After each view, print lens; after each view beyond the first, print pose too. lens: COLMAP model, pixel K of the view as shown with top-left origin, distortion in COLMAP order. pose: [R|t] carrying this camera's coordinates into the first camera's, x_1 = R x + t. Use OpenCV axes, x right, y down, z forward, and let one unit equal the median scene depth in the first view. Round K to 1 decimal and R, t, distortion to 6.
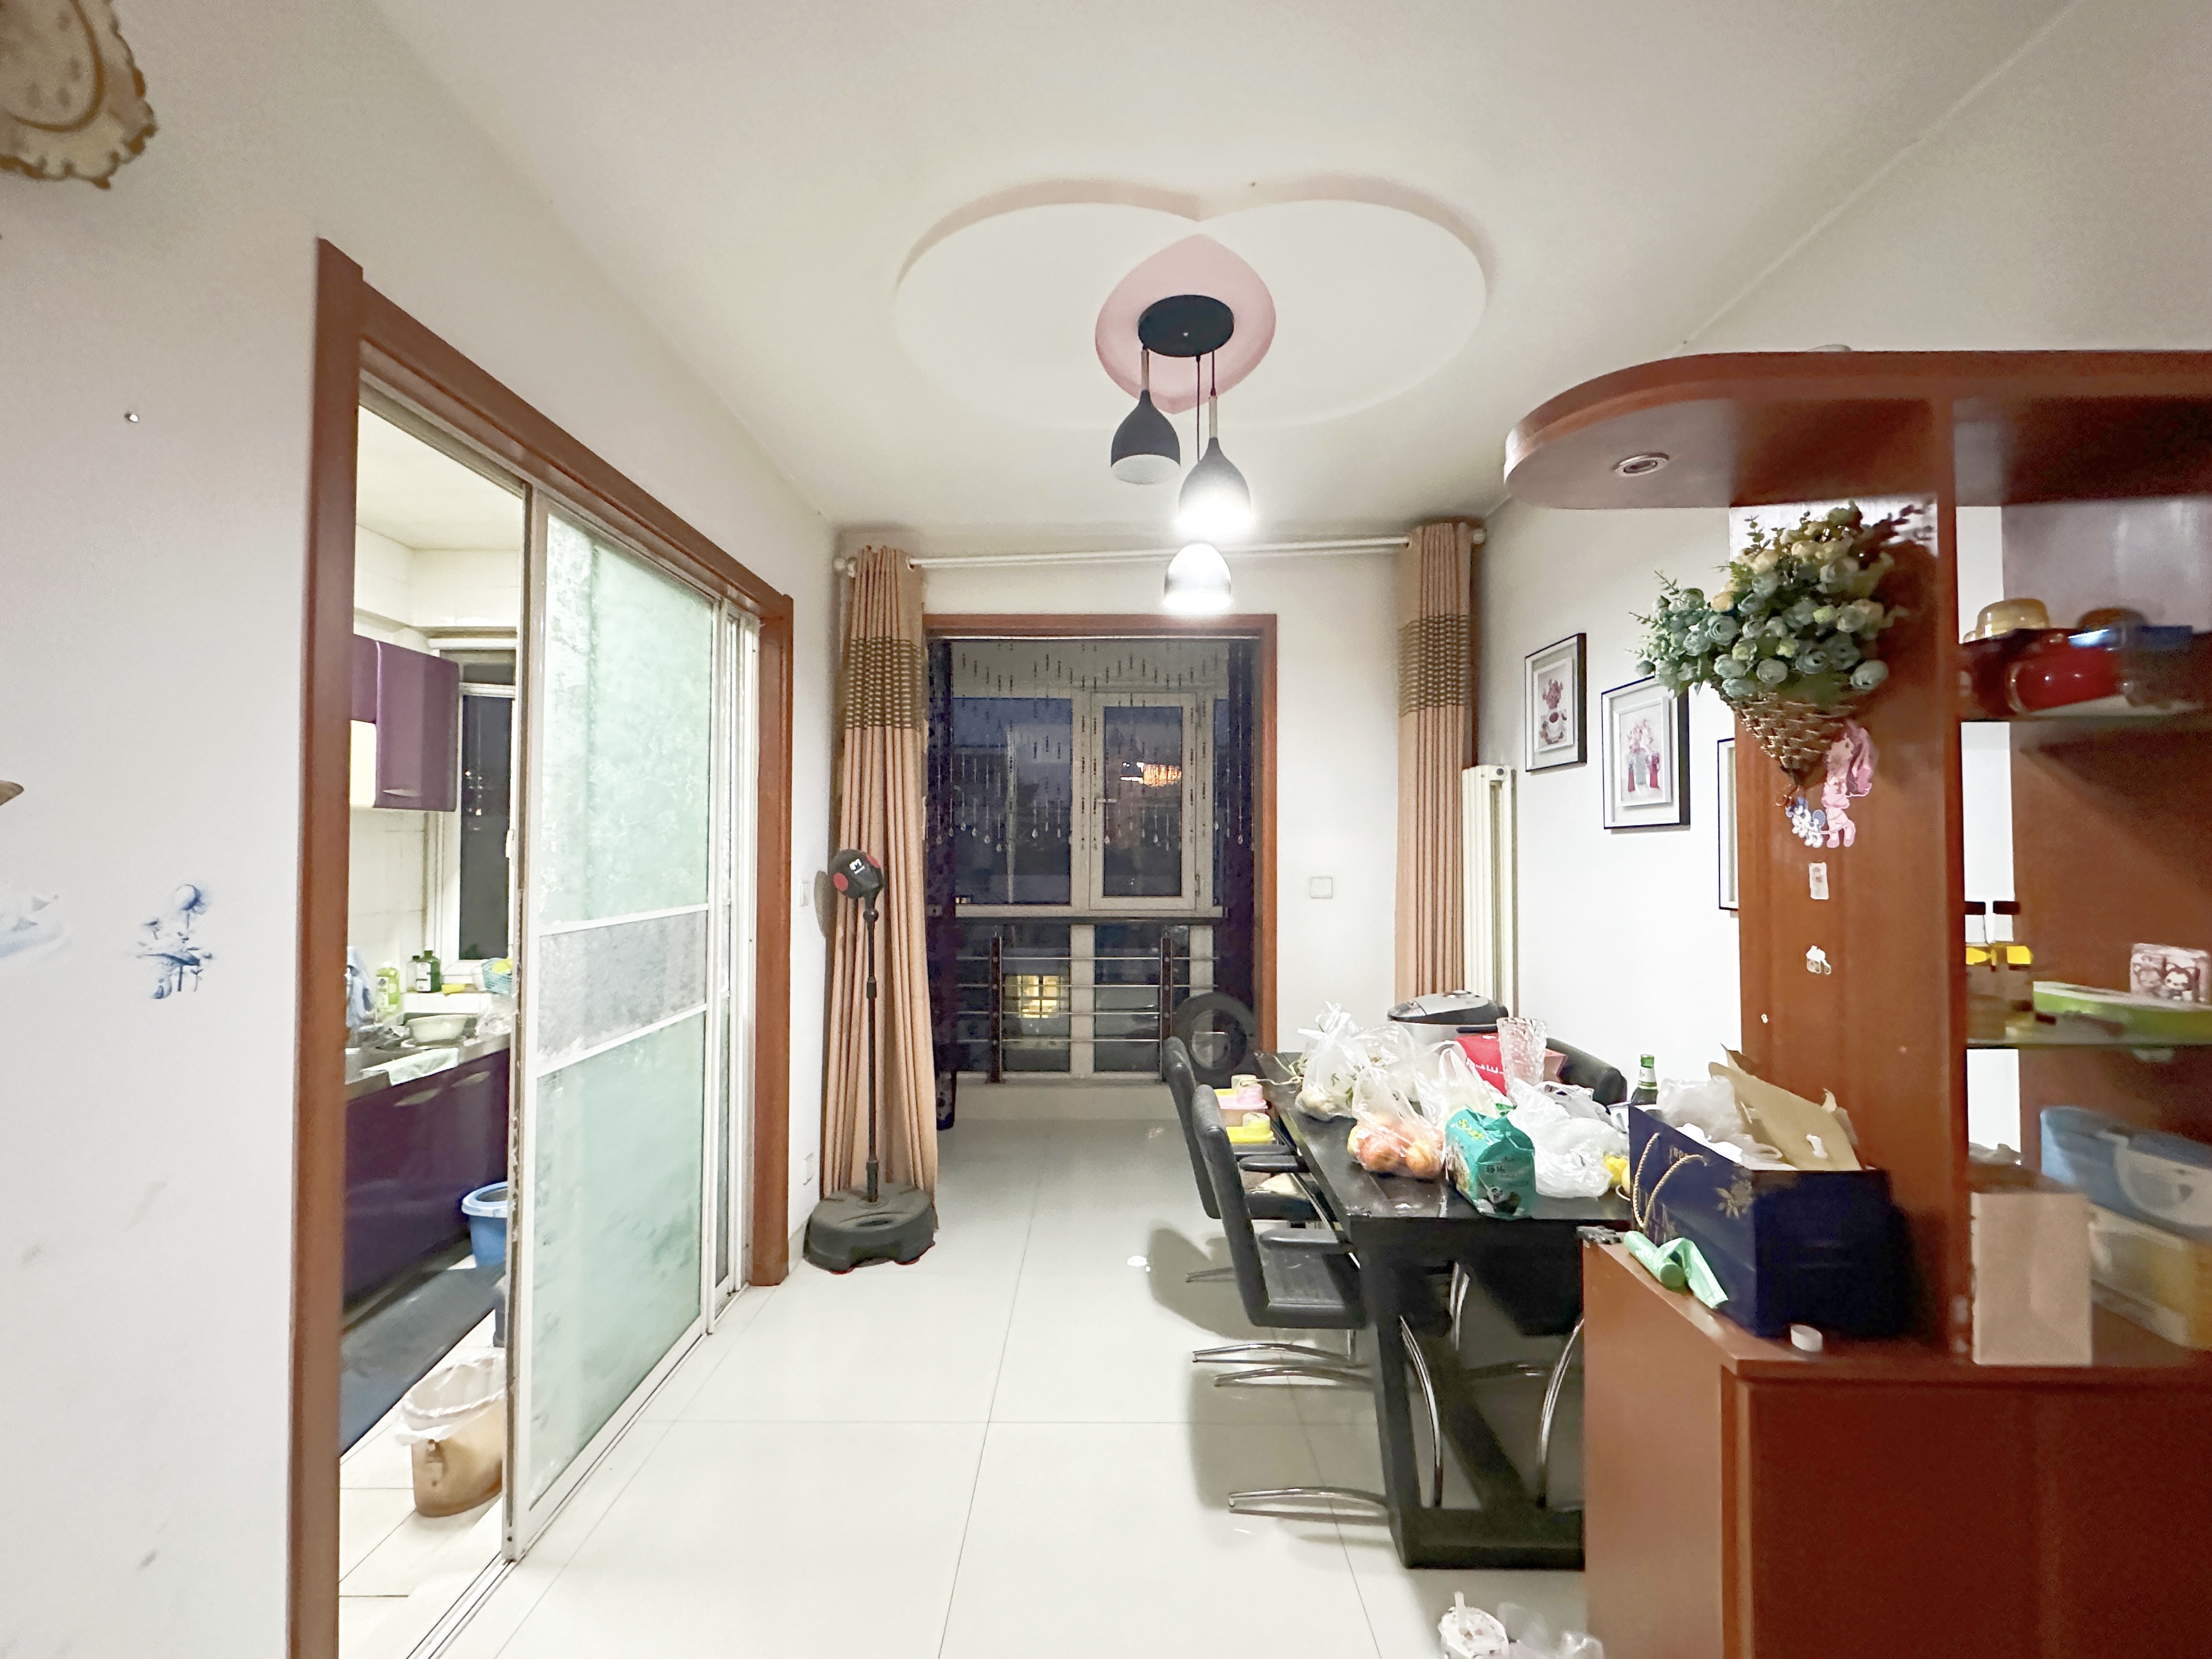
lens RADIAL K [[879.2, 0, 1106.0], [0, 879.2, 829.5], [0, 0, 1]] dist [0.001269, 0.000125]
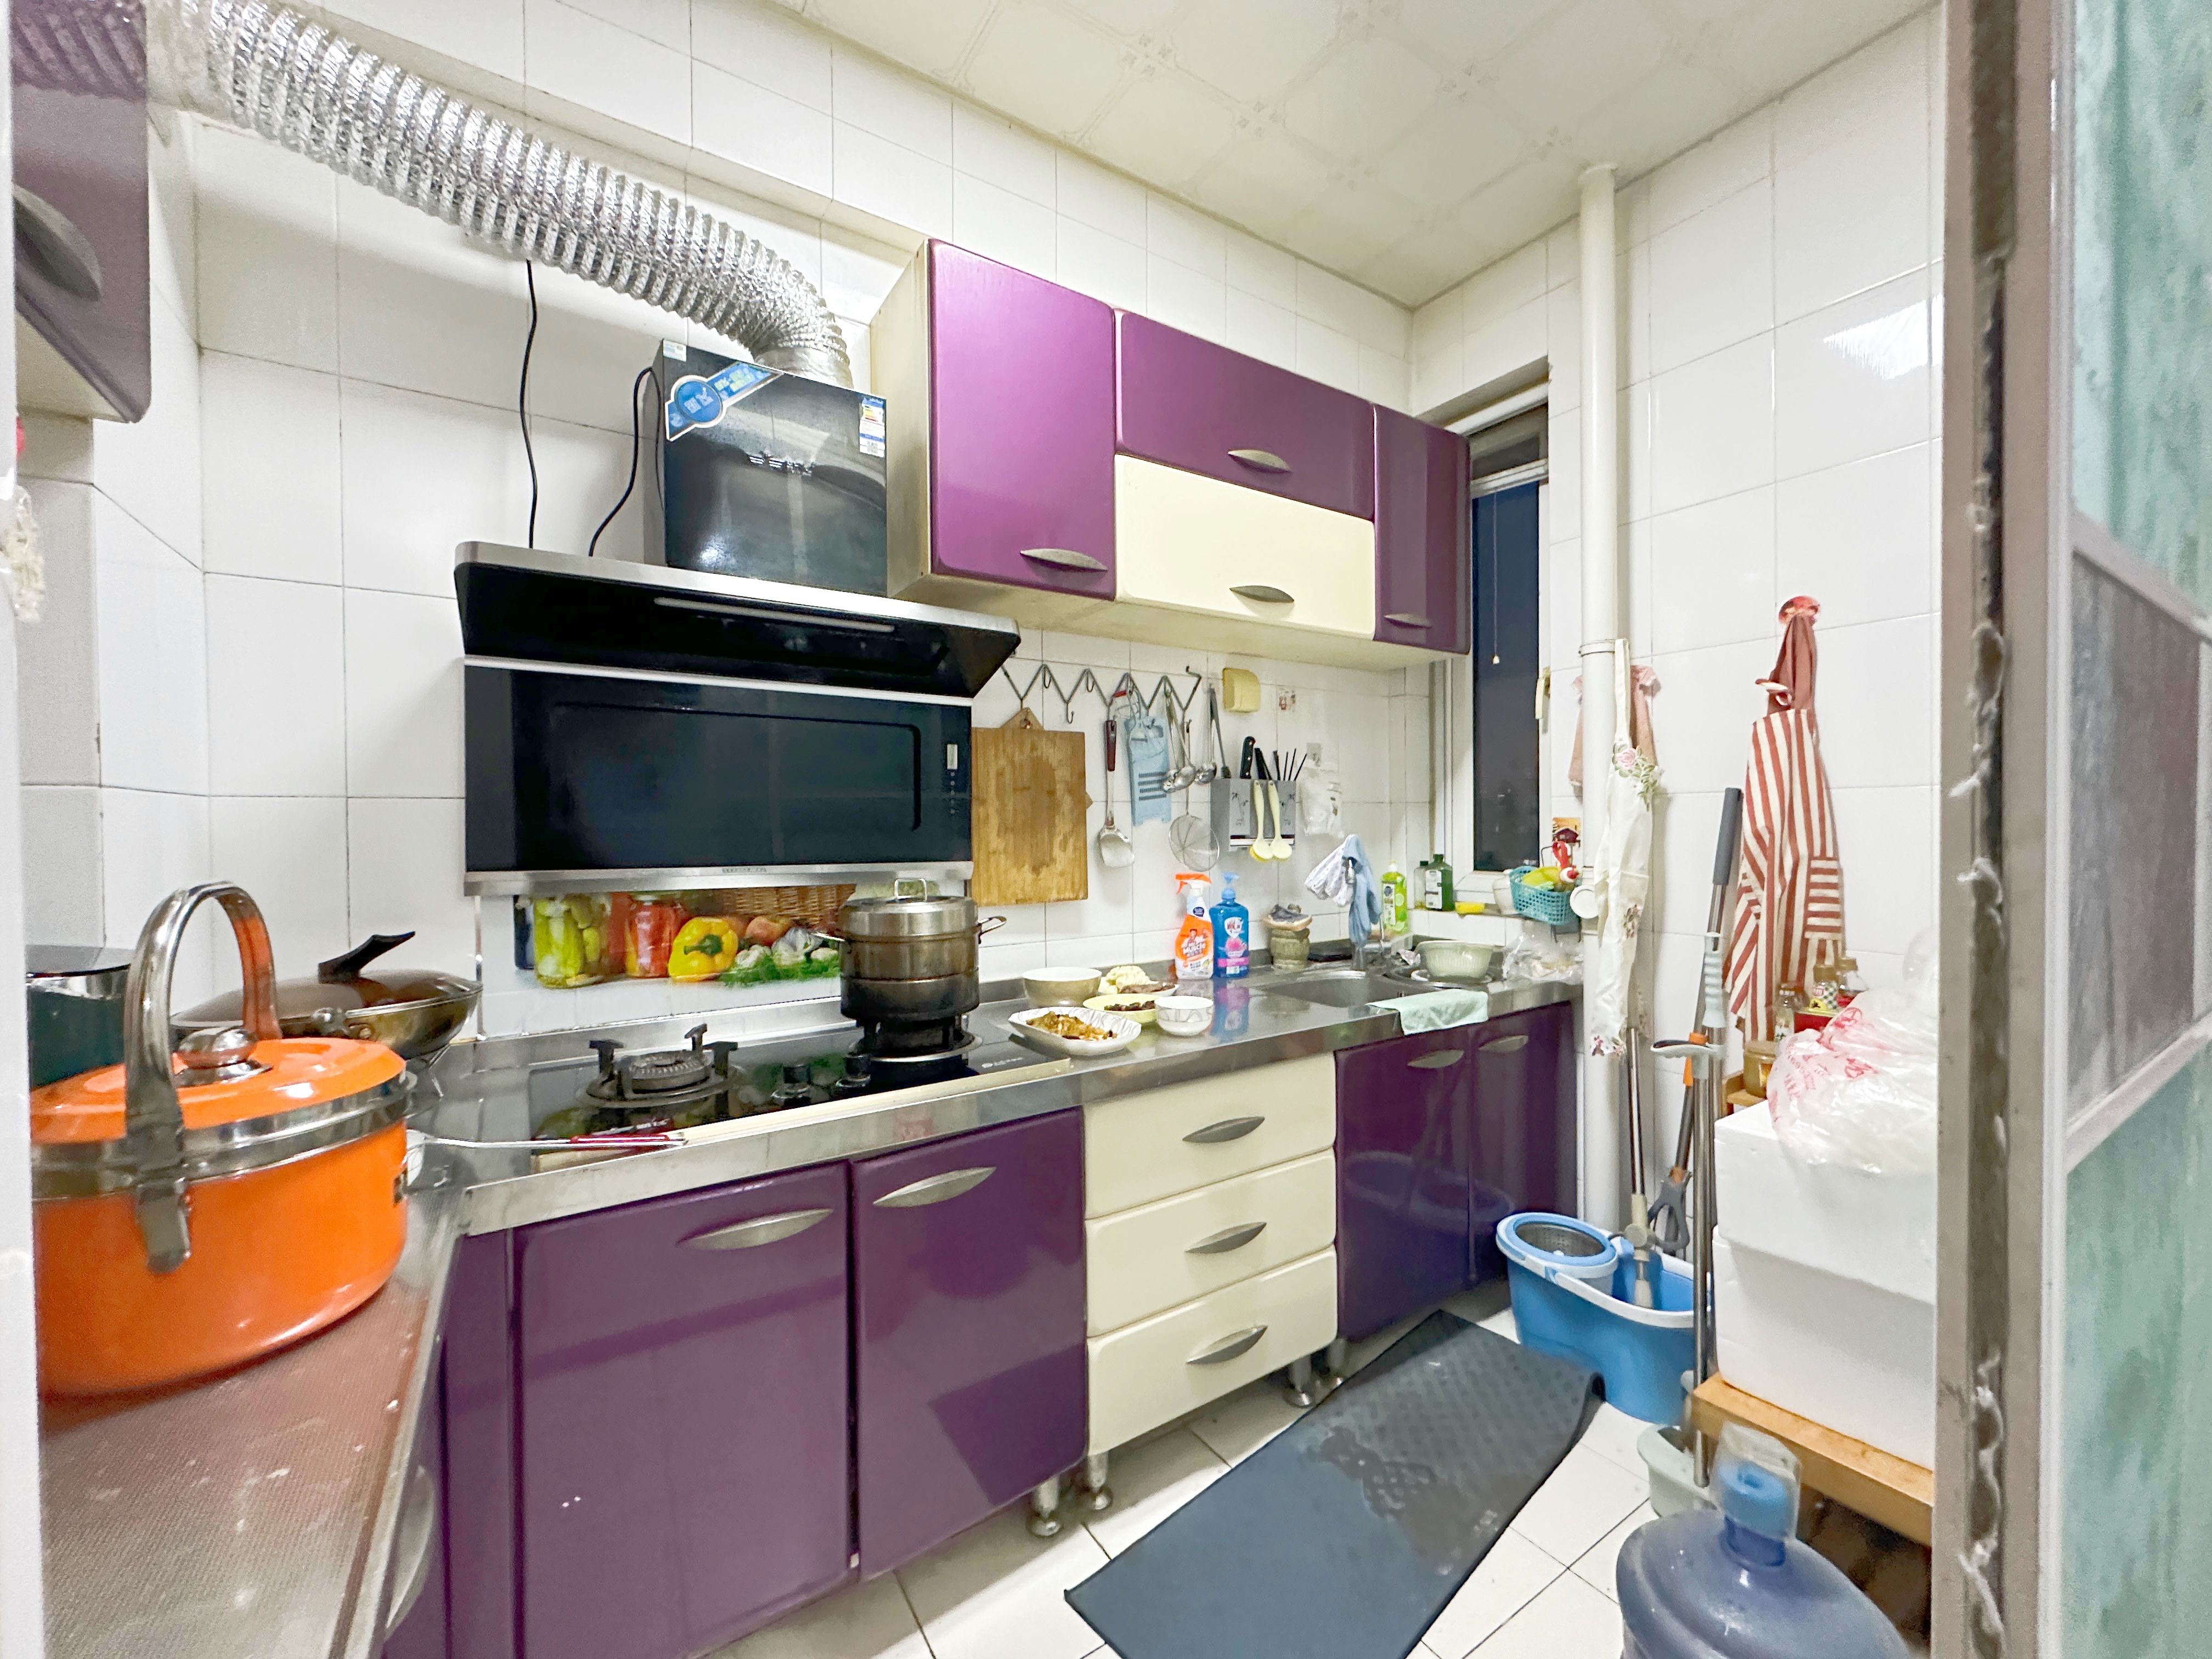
lens RADIAL K [[879.2, 0, 1106.0], [0, 879.2, 829.5], [0, 0, 1]] dist [0.001269, 0.000125]
pose [[0.544625, 0.001451, -0.838679, -0.321822], [0.026495, 0.999470, 0.018935, 0.100856], [0.838261, -0.032534, 0.544297, 0.388125]]
